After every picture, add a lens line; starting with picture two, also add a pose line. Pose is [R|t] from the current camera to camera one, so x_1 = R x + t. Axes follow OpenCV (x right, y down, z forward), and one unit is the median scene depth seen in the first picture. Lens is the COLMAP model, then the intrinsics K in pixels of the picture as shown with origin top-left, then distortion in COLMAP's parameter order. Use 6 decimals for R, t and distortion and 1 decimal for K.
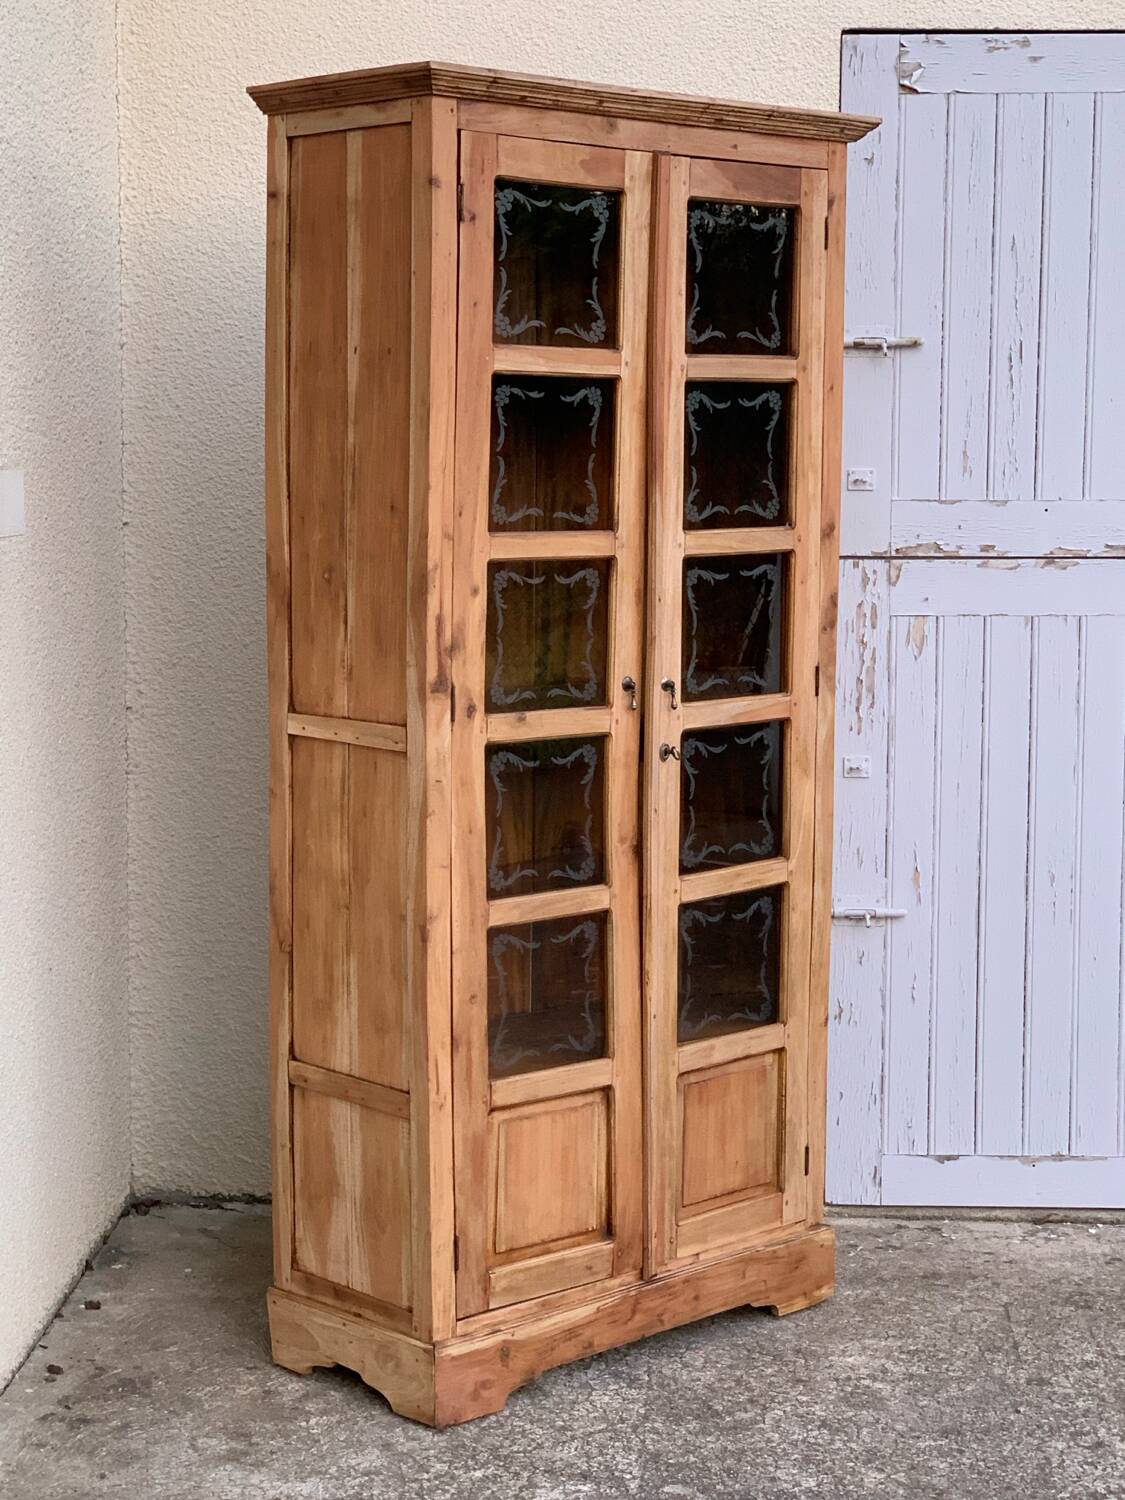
lens RADIAL K [[2731.3, 0, 567.9], [0, 2731.3, 737.1], [0, 0, 1]] dist [0.062516, 0.000000]
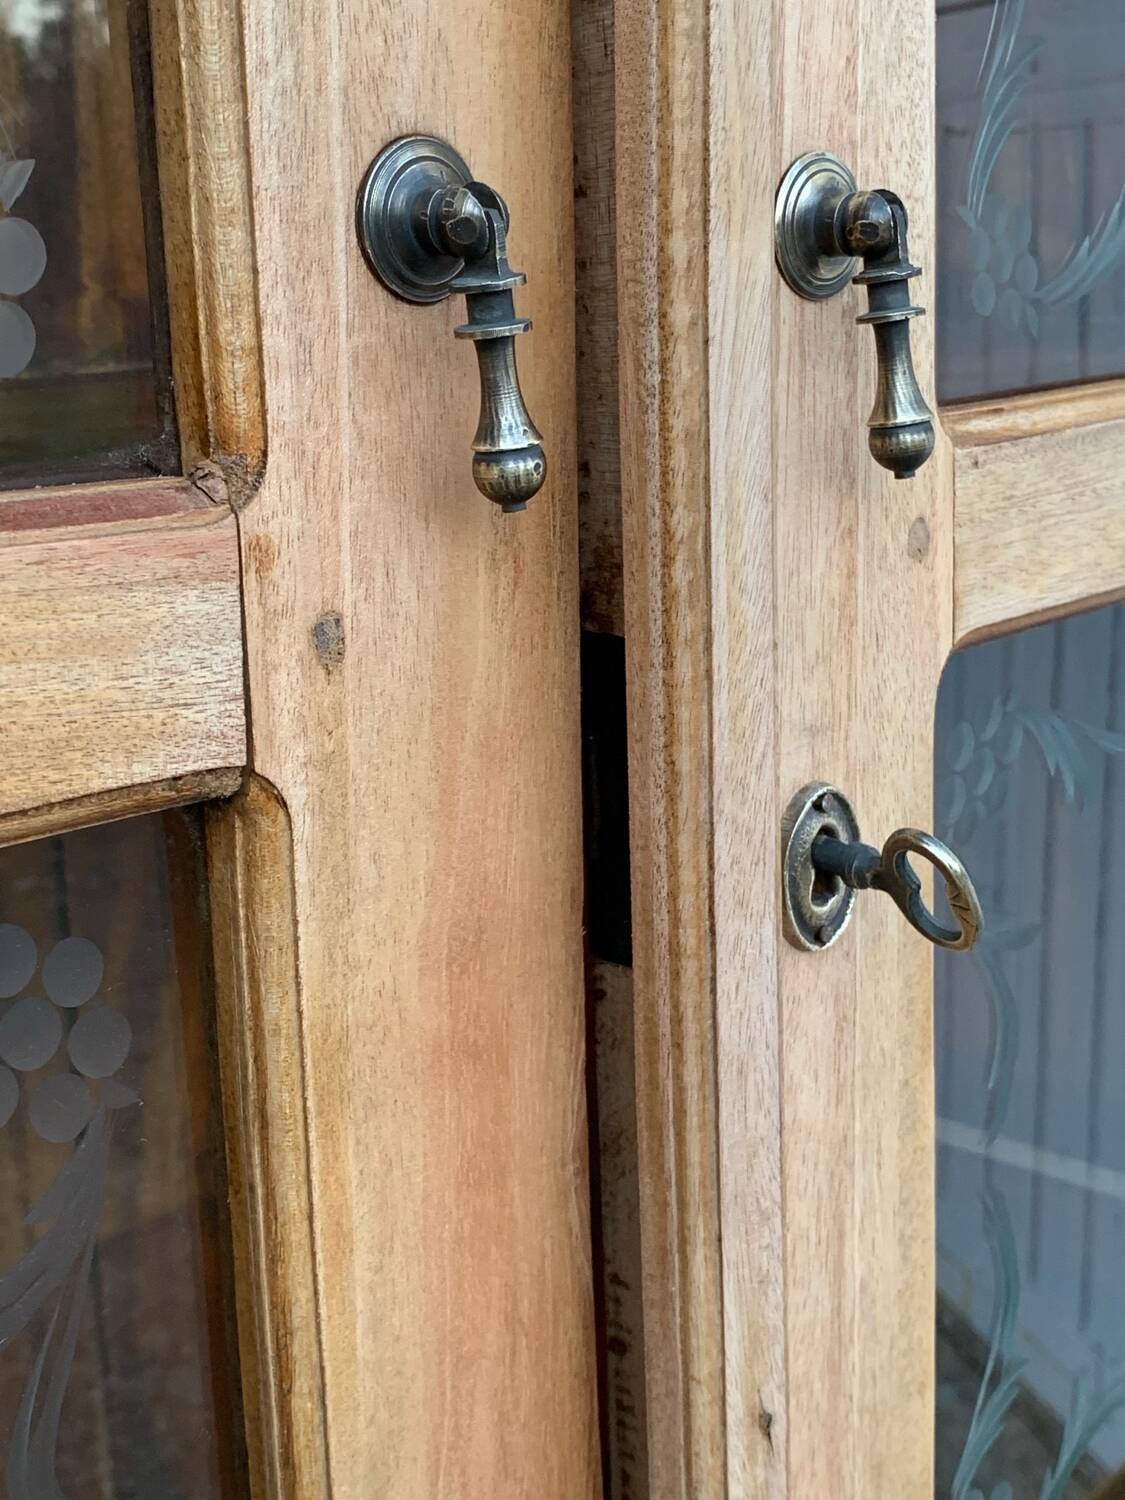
lens RADIAL K [[2130.4, 0, 561.9], [0, 2130.4, 750.5], [0, 0, 1]] dist [-0.002694, 0.000000]
pose [[0.998796, -0.048304, 0.008600, 0.025066], [0.046694, 0.989657, 0.135639, -0.011341], [-0.015063, -0.135074, 0.990721, 0.931758]]
